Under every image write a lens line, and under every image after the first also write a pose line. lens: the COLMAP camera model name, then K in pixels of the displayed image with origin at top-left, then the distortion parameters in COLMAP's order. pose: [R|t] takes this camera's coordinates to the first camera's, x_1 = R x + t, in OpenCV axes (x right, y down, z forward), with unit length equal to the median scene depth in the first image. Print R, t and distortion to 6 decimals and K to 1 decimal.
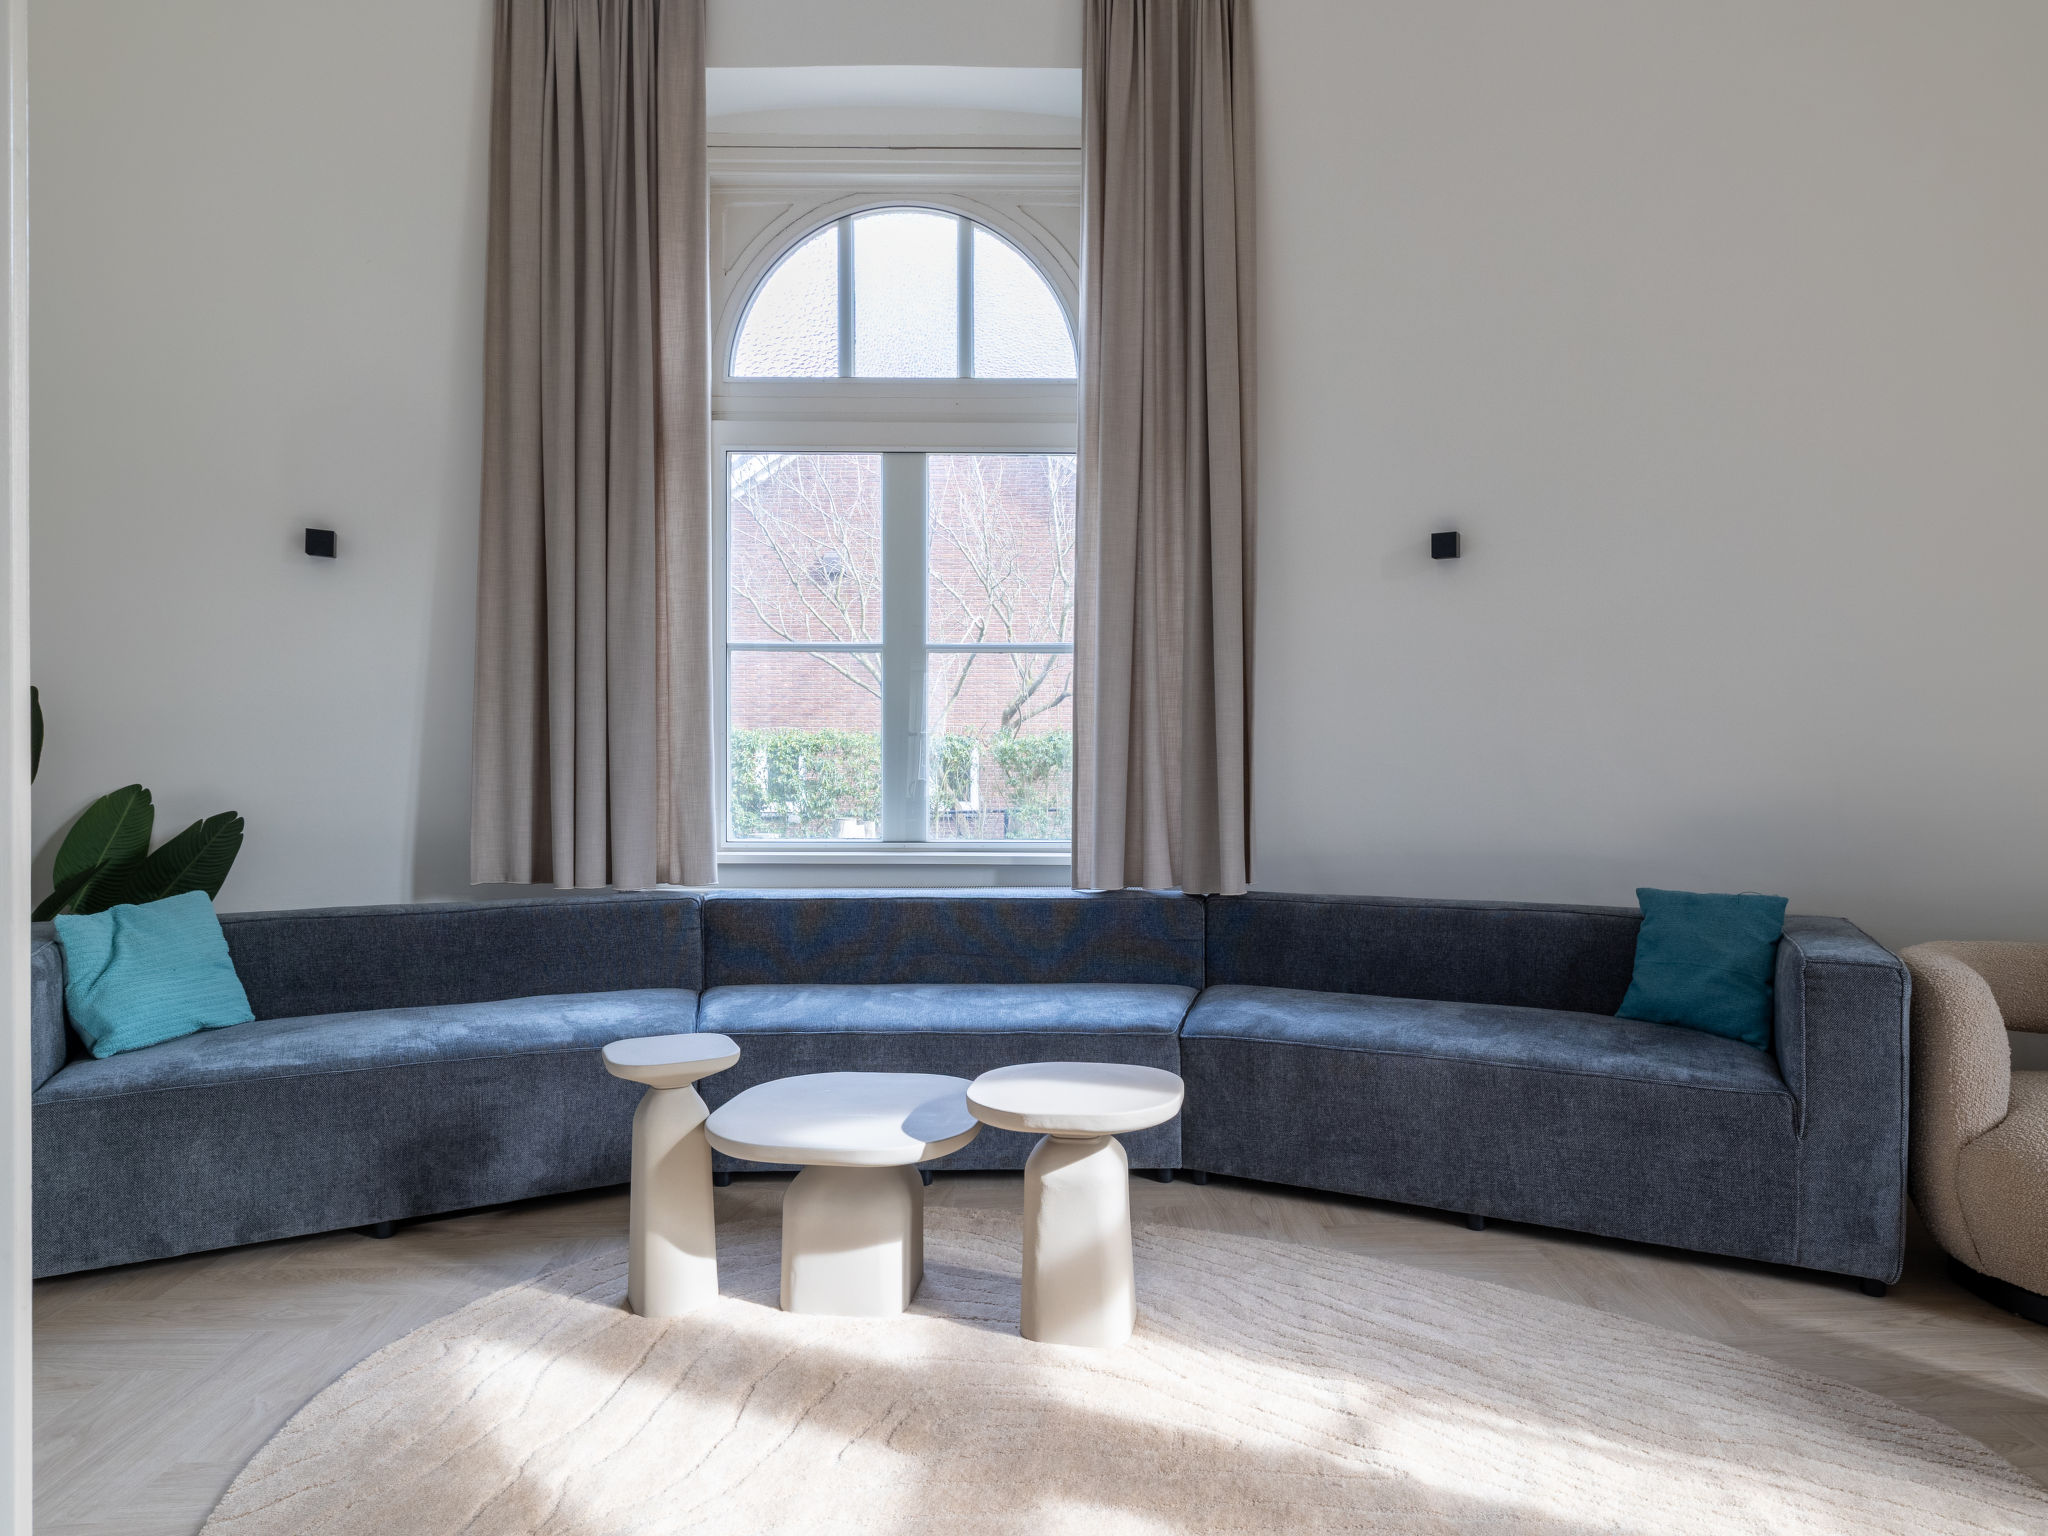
lens RADIAL K [[1179.7, 0, 1027.7], [0, 1179.7, 787.6], [0, 0, 1]] dist [0.003654, 0.003280]
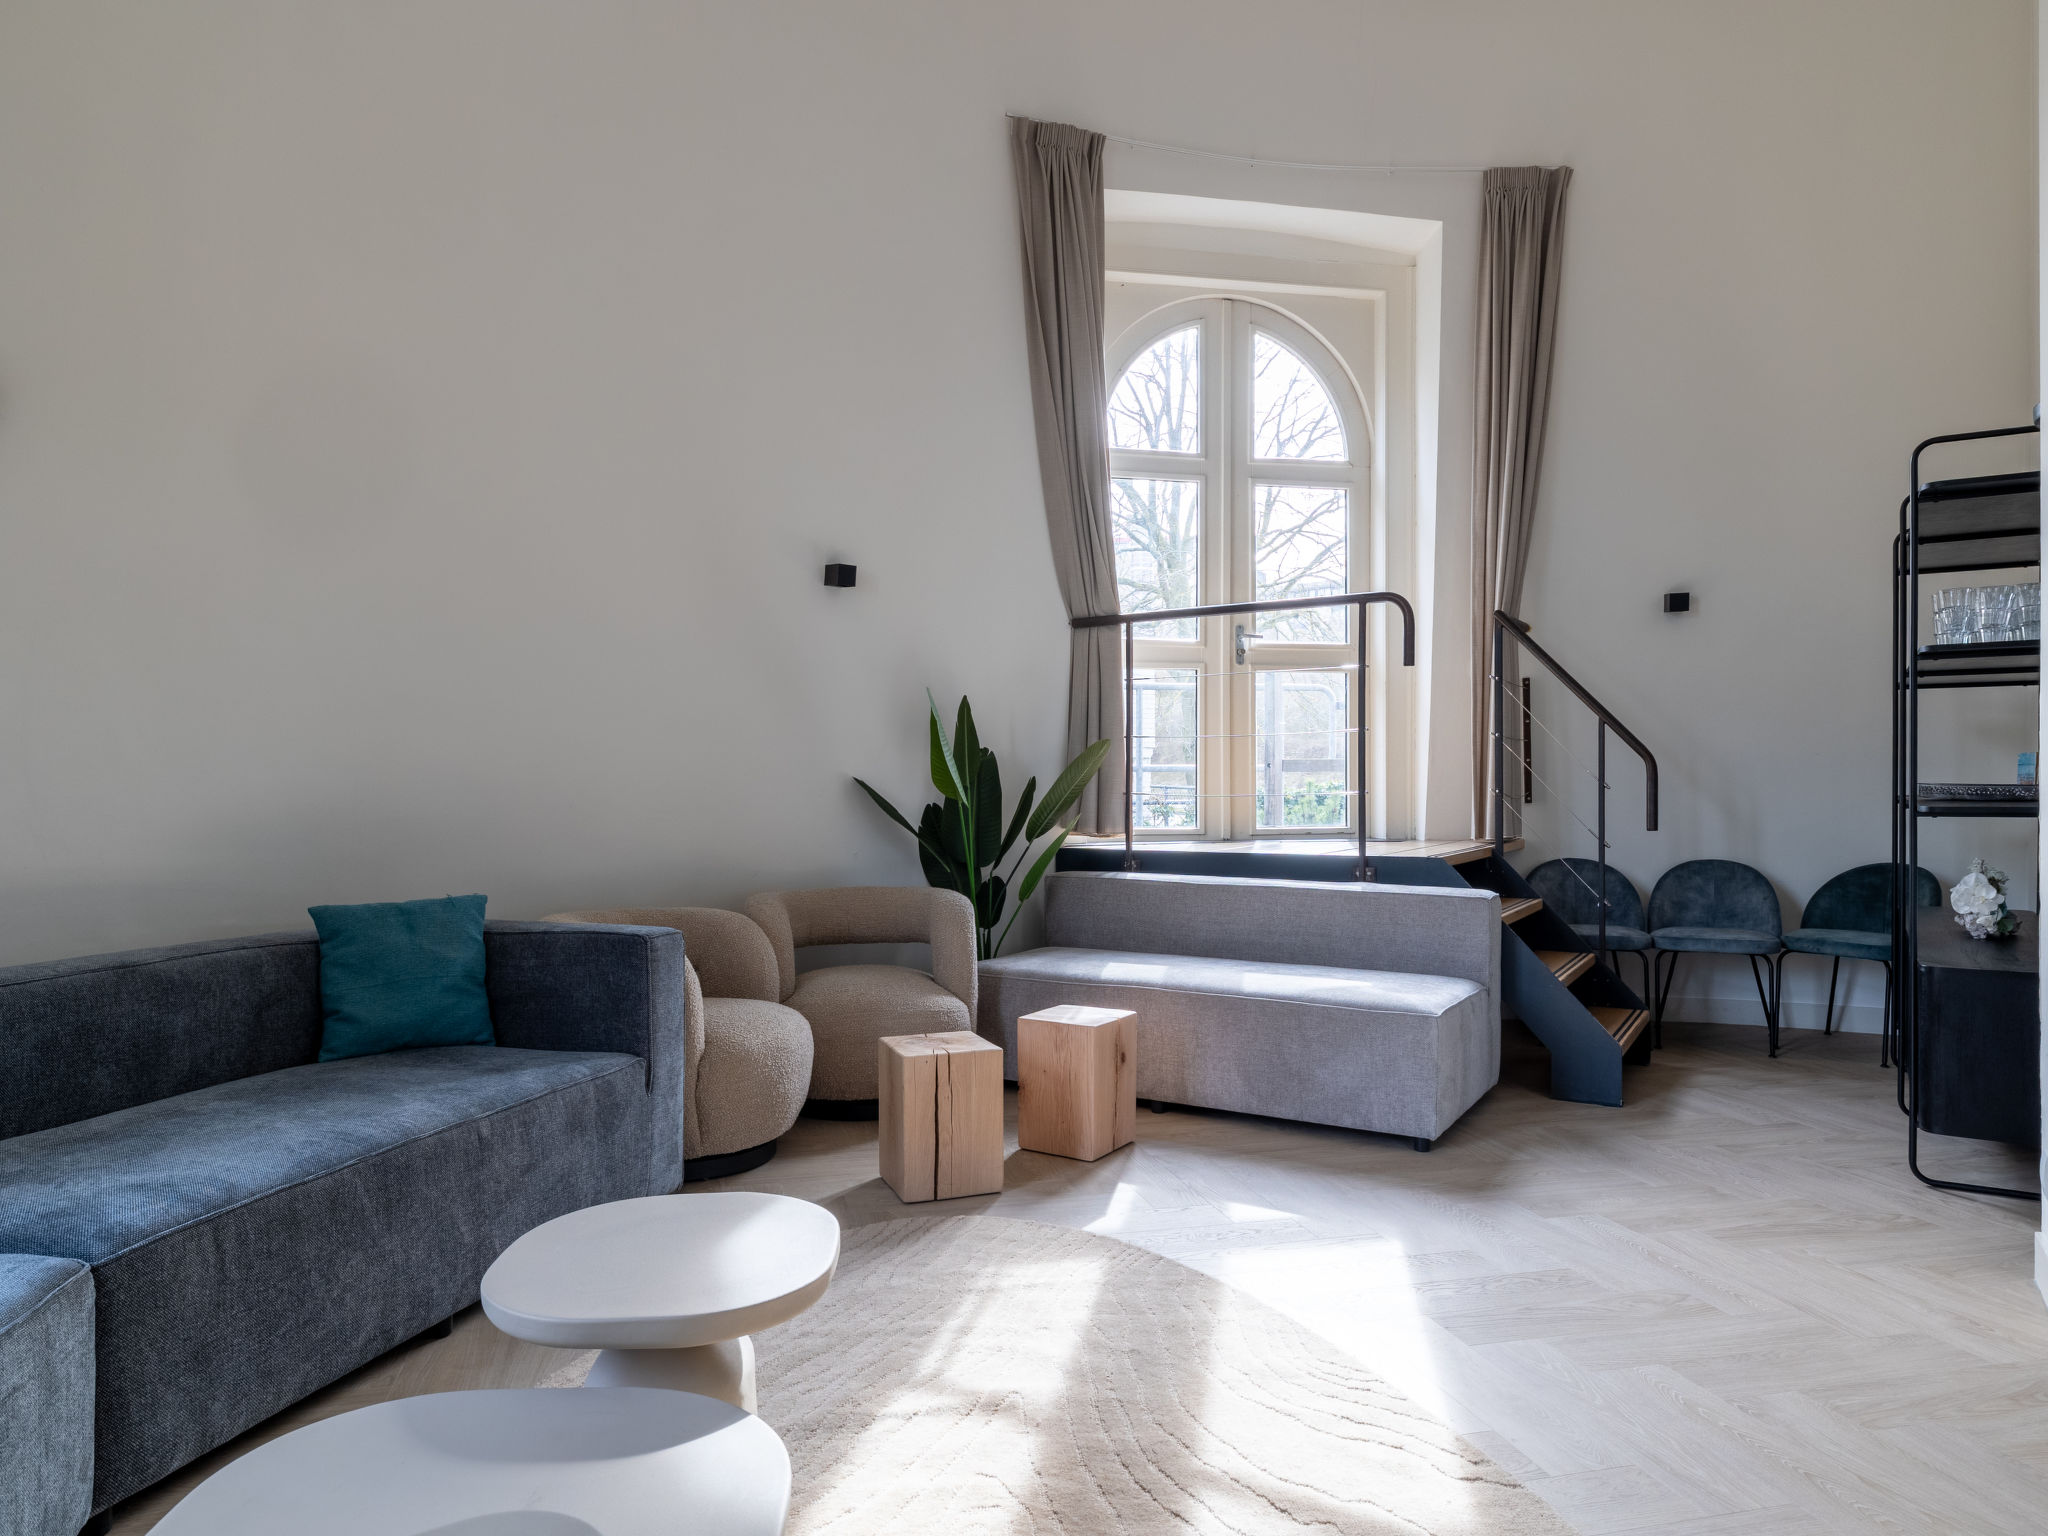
lens RADIAL K [[1295.4, 0, 1010.6], [0, 1295.4, 776.1], [0, 0, 1]] dist [-0.001948, -0.001648]
pose [[-0.188327, 0.011390, 0.982040, -0.567523], [0.010508, 0.999899, -0.009582, 0.005224], [-0.982050, 0.008514, -0.188427, 0.784688]]
